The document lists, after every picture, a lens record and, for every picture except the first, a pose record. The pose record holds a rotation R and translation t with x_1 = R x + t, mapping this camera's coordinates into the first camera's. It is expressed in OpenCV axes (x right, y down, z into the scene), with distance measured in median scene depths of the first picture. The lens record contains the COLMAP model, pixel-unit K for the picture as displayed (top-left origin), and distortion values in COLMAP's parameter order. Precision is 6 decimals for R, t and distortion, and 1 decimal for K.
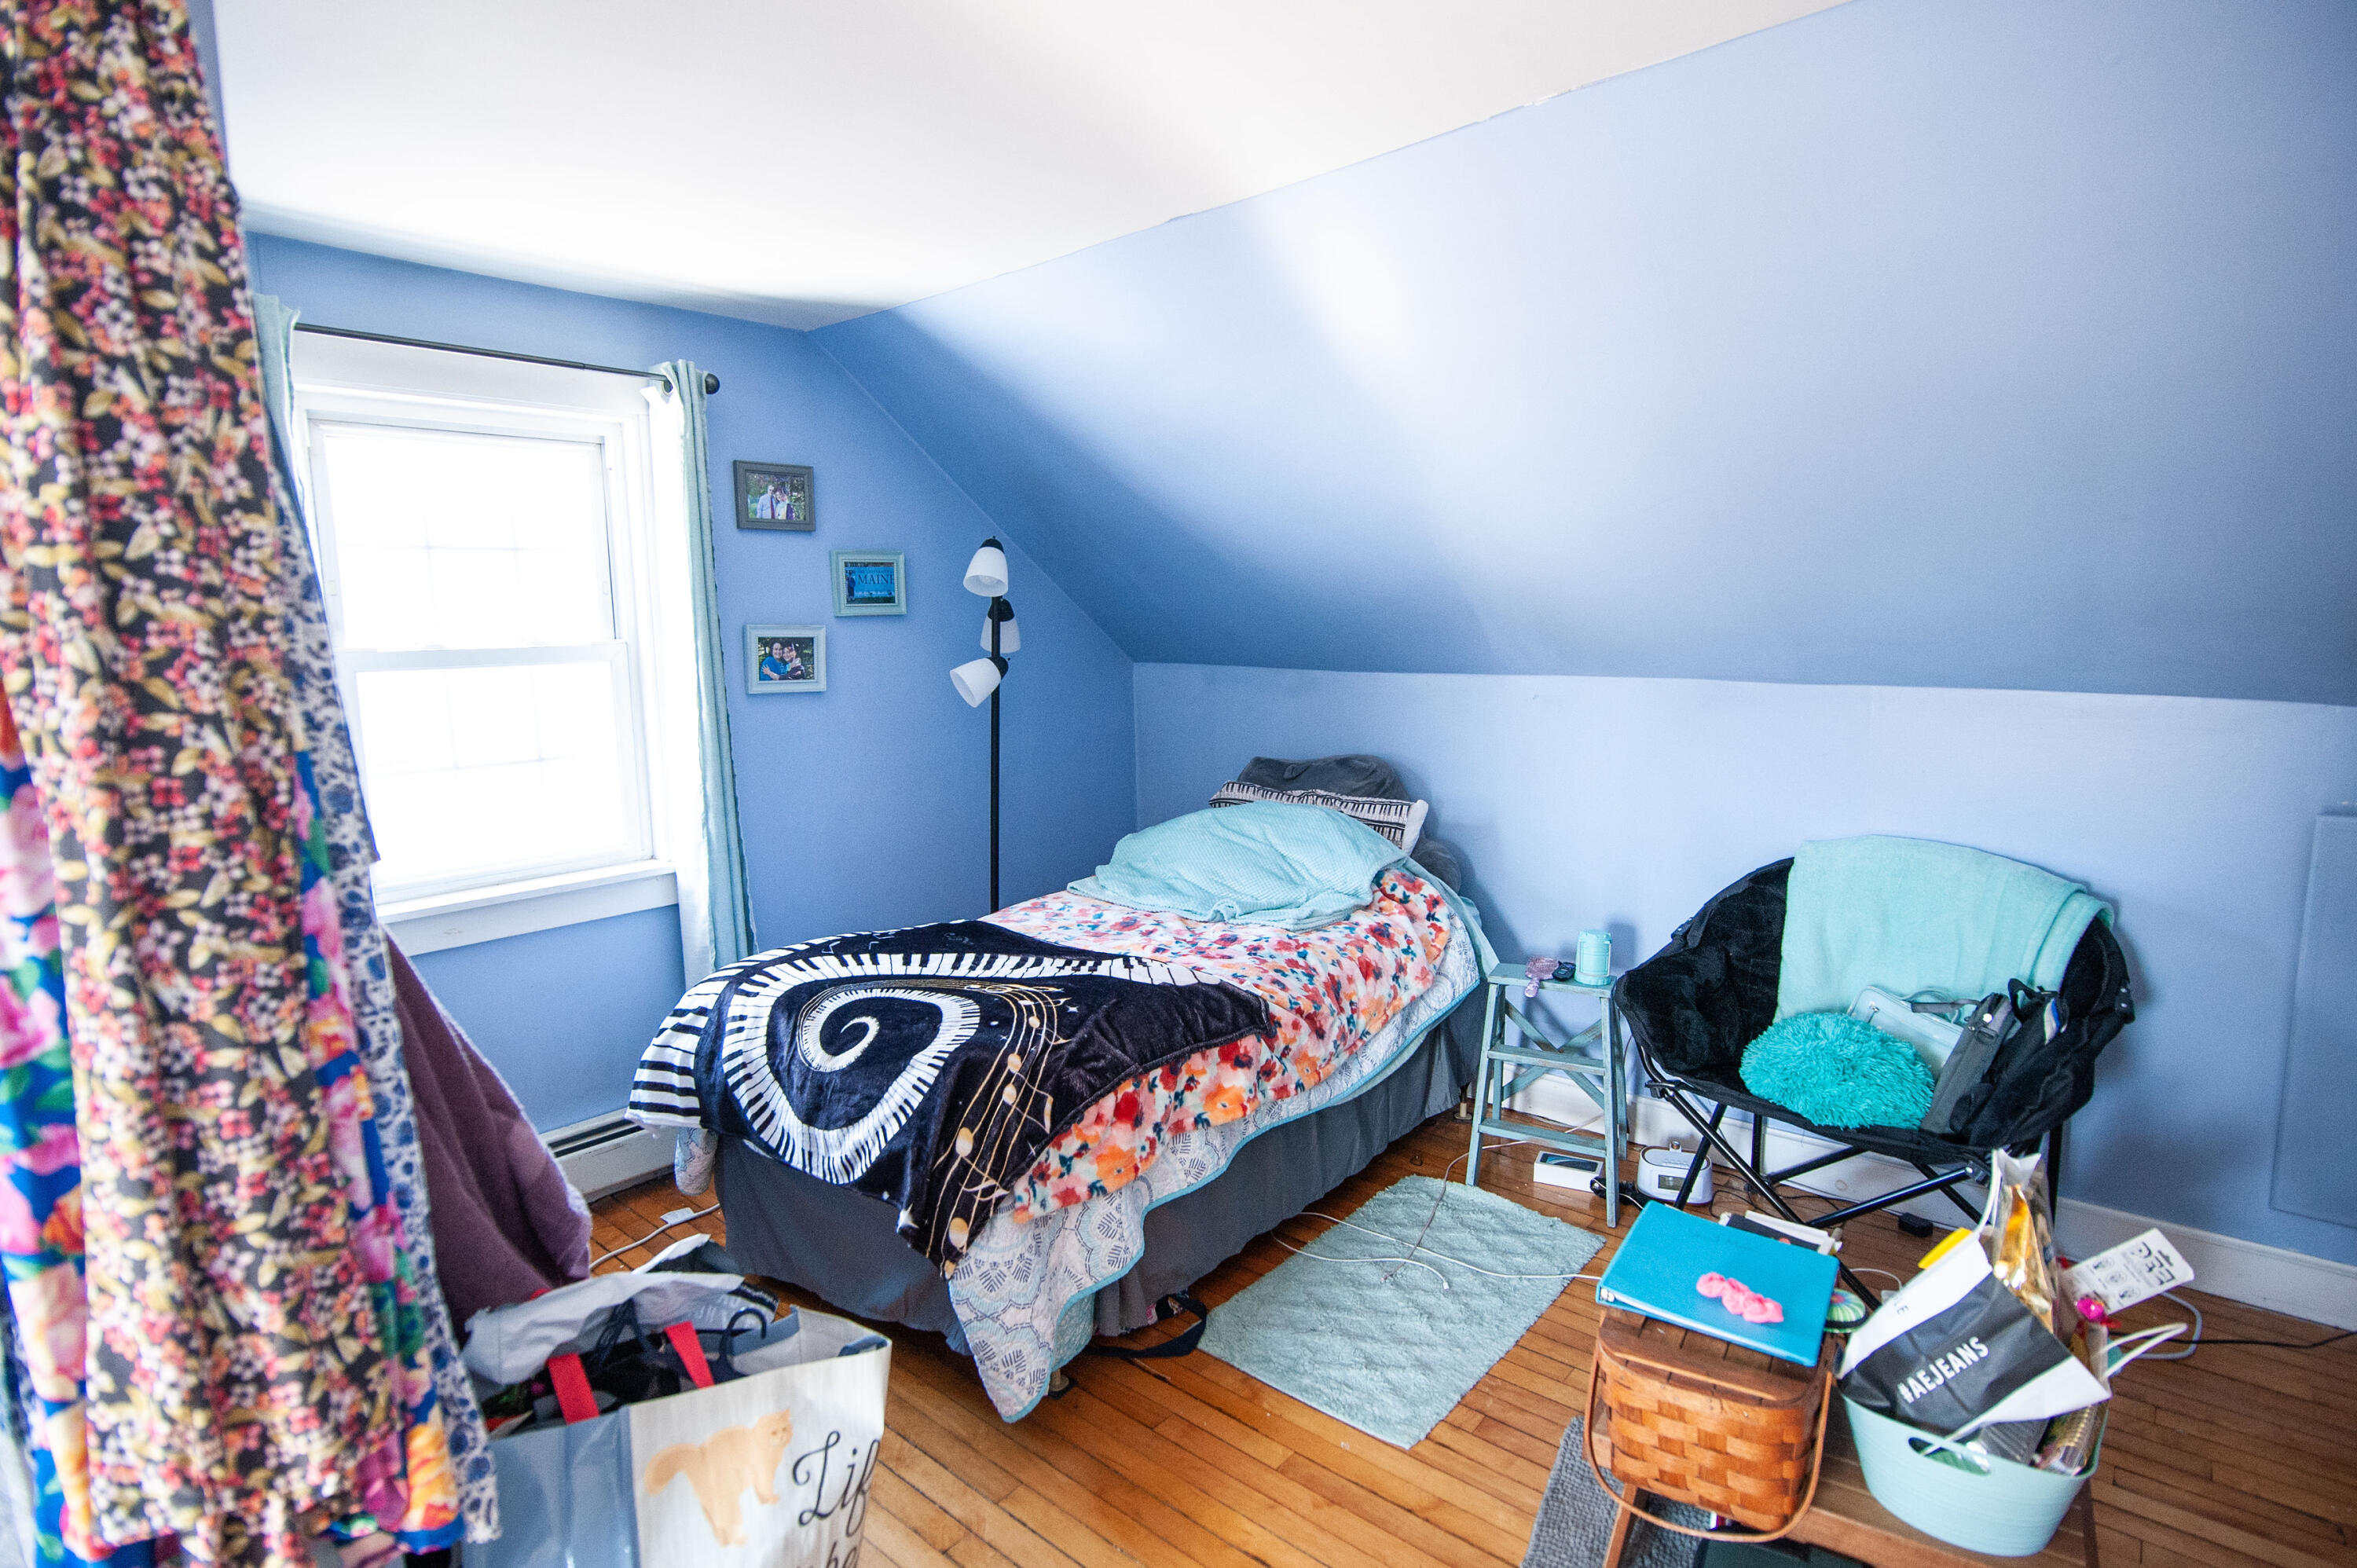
lens RADIAL K [[1189.4, 0, 1181.9], [0, 1189.4, 803.1], [0, 0, 1]] dist [-0.018829, -0.001063]
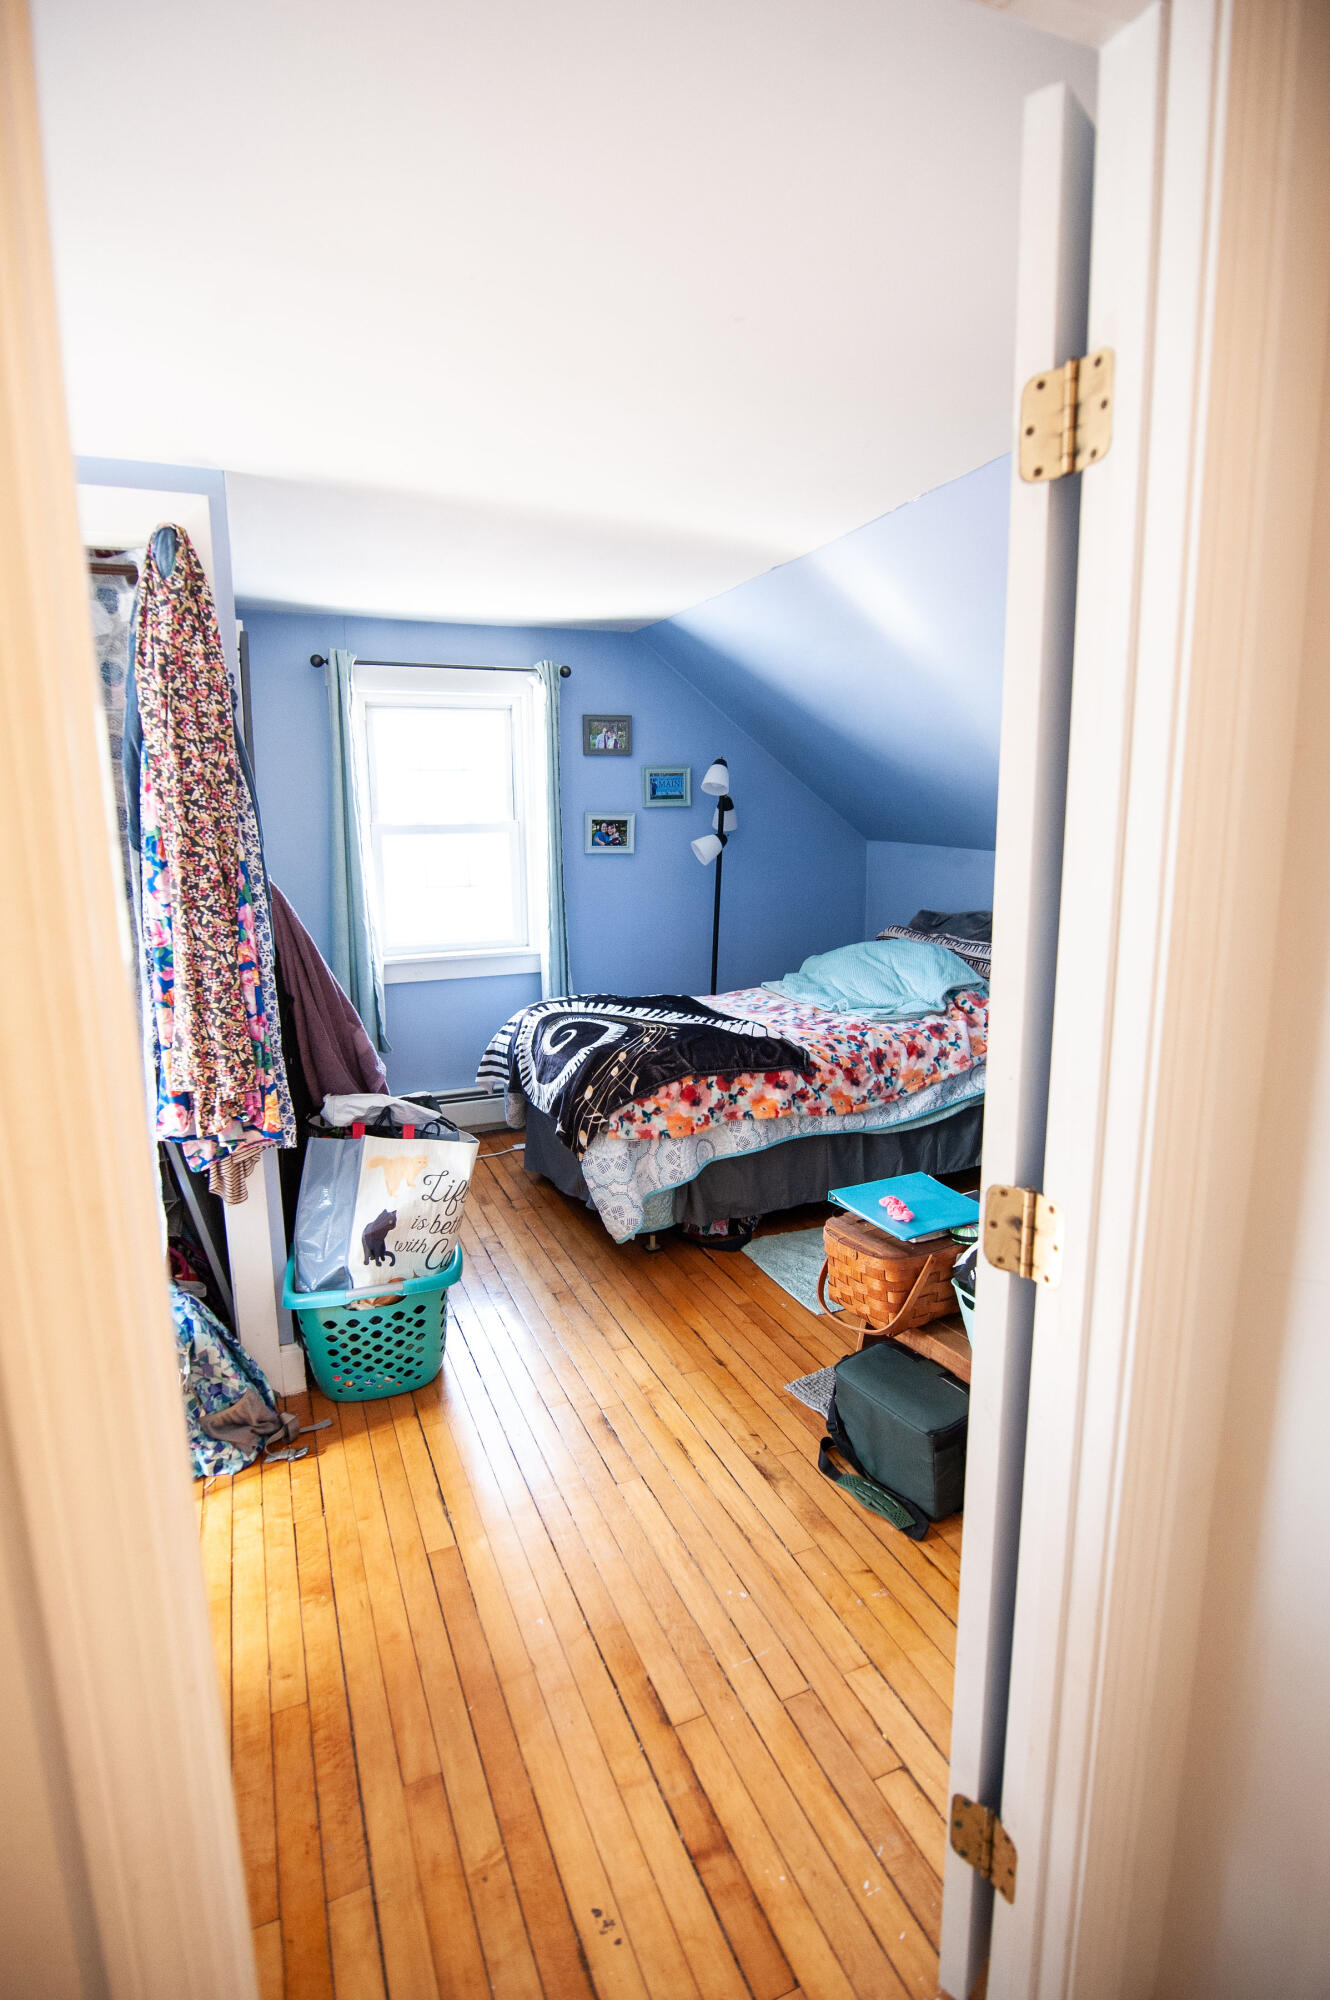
lens RADIAL K [[986.1, 0, 665.0], [0, 986.1, 1000.0], [0, 0, 1]] dist [-0.023438, -0.000713]
pose [[0.896988, 0.091406, -0.432501, 0.580040], [-0.071620, 0.995512, 0.061858, 0.033310], [0.436214, -0.024510, 0.899509, -0.347861]]
